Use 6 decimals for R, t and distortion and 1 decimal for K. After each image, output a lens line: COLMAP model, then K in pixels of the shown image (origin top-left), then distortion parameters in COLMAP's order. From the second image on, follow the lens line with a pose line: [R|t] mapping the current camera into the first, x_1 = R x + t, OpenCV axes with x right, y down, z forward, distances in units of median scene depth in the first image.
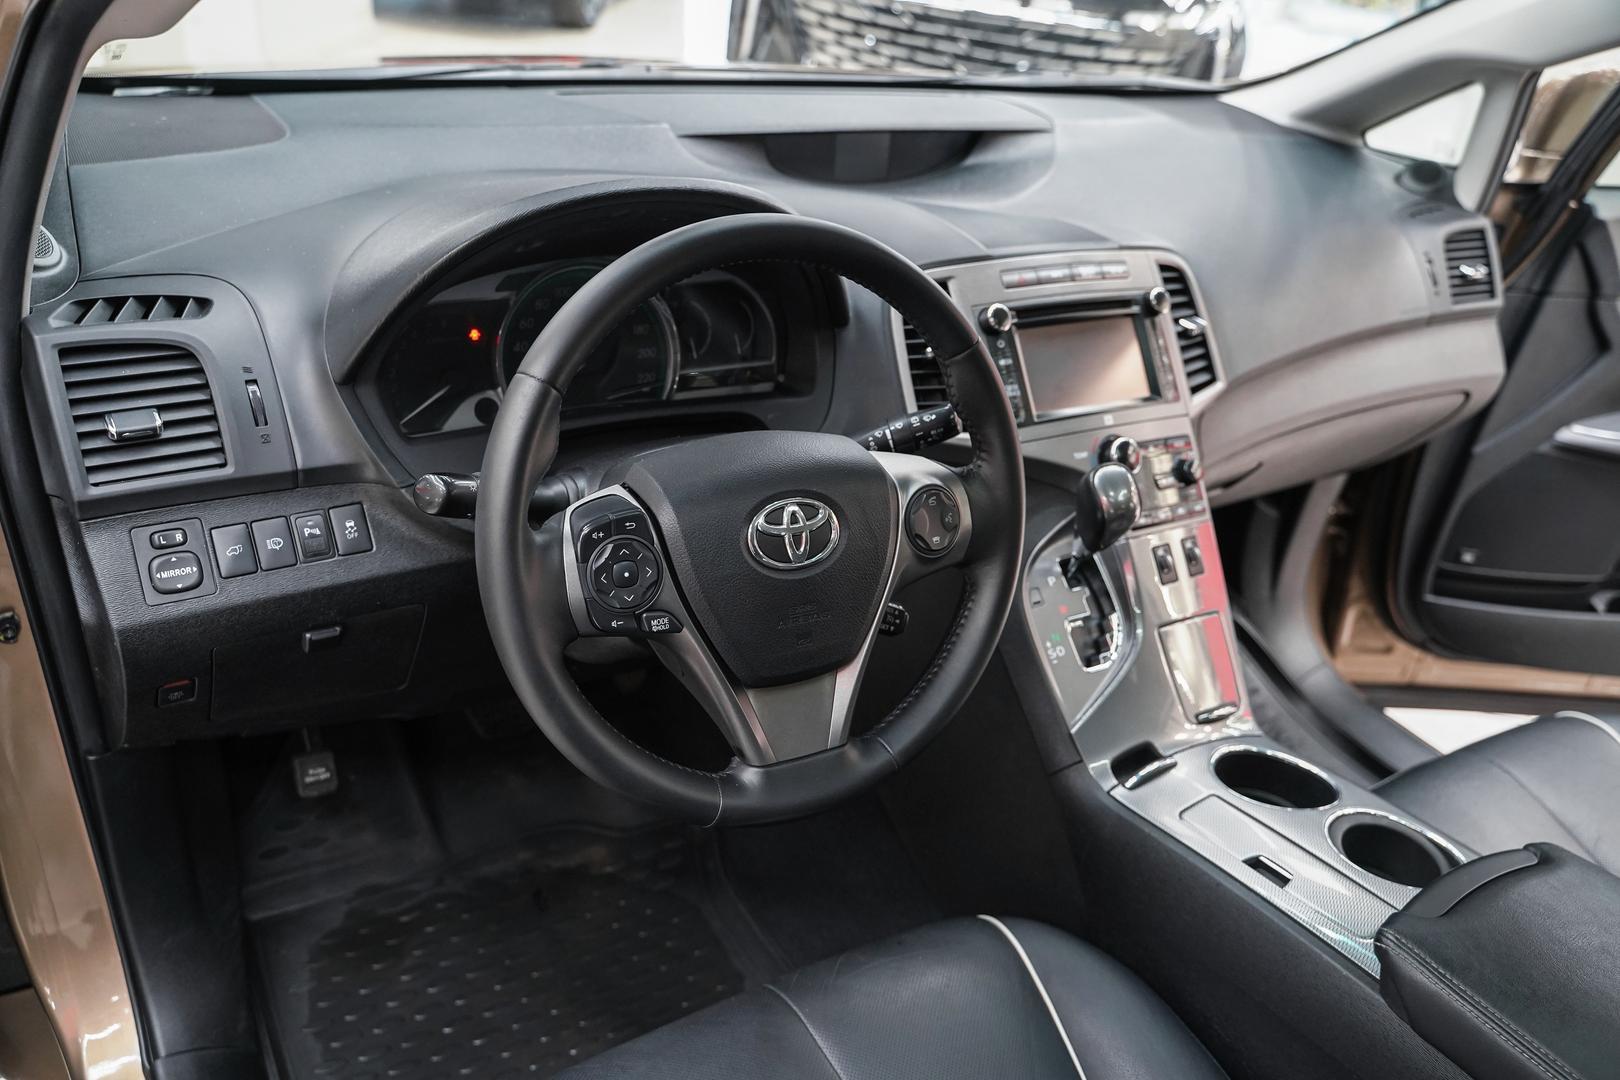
lens RADIAL K [[1287.1, 0, 810.0], [0, 1287.1, 540.0], [0, 0, 1]] dist [-0.023592, 0.018149]
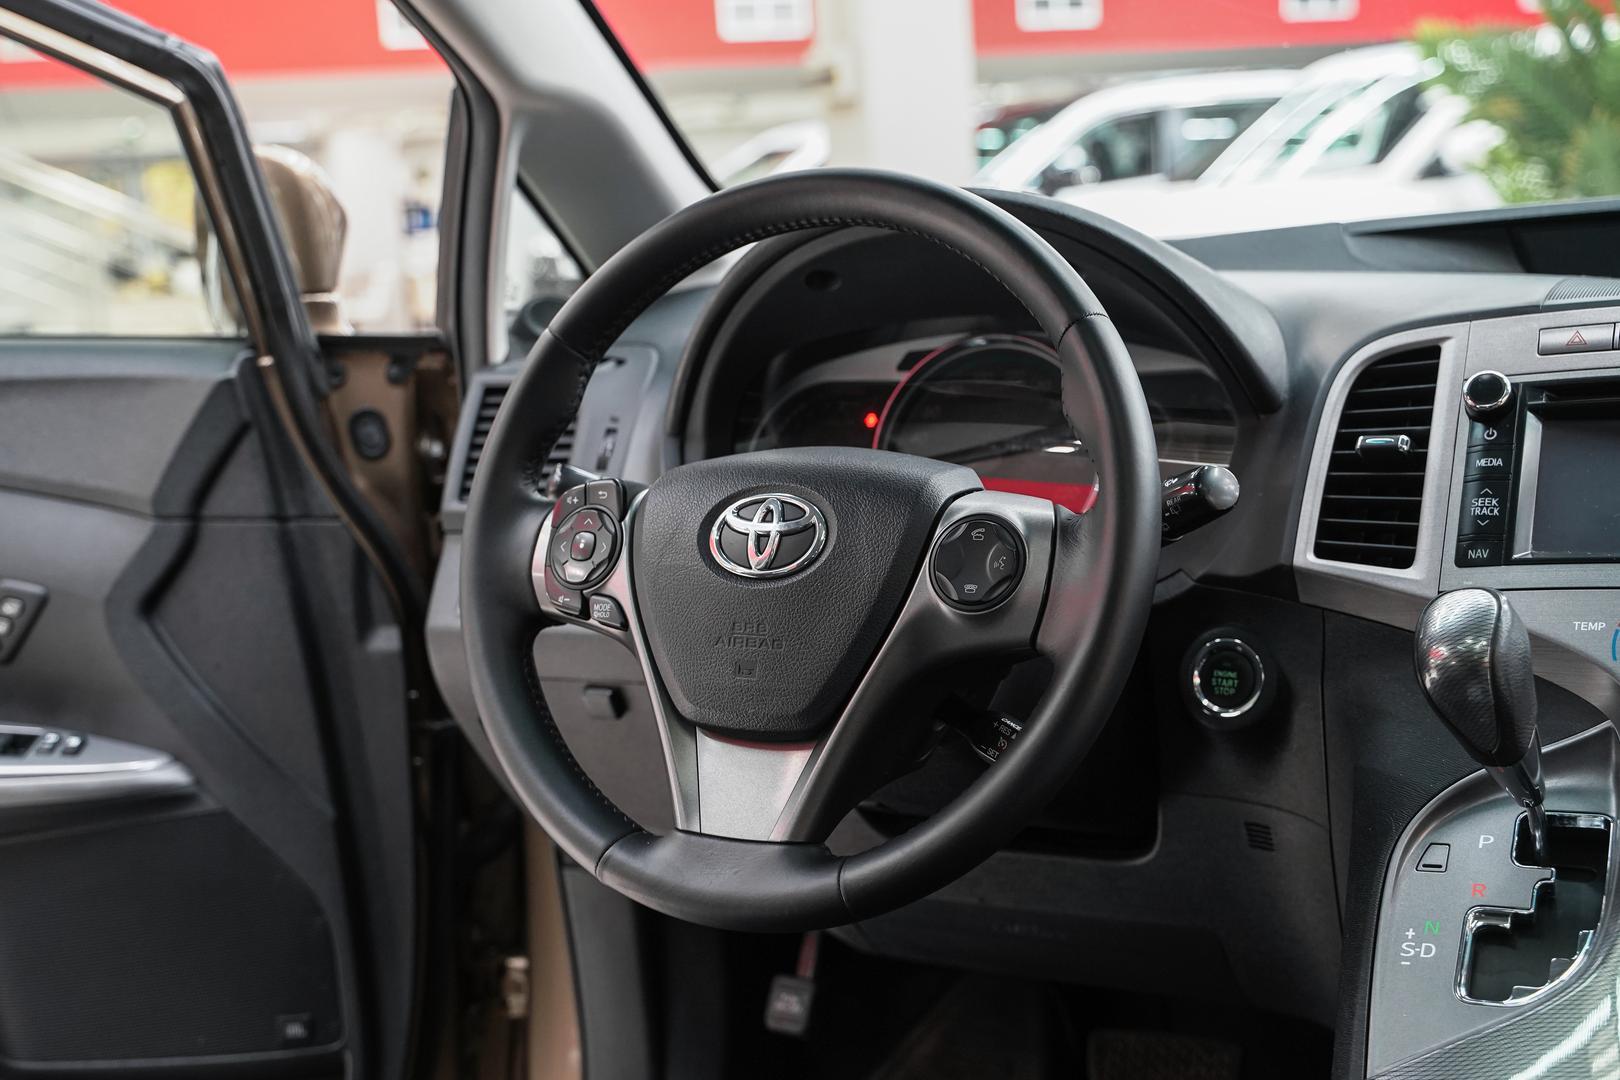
lens RADIAL K [[2063.5, 0, 783.0], [0, 2063.5, 543.2], [0, 0, 1]] dist [-0.001673, -0.007154]
pose [[0.497644, -0.011393, -0.867307, 0.714987], [-0.313066, 0.930152, -0.191850, 0.156842], [0.808913, 0.366998, 0.459318, 0.282484]]
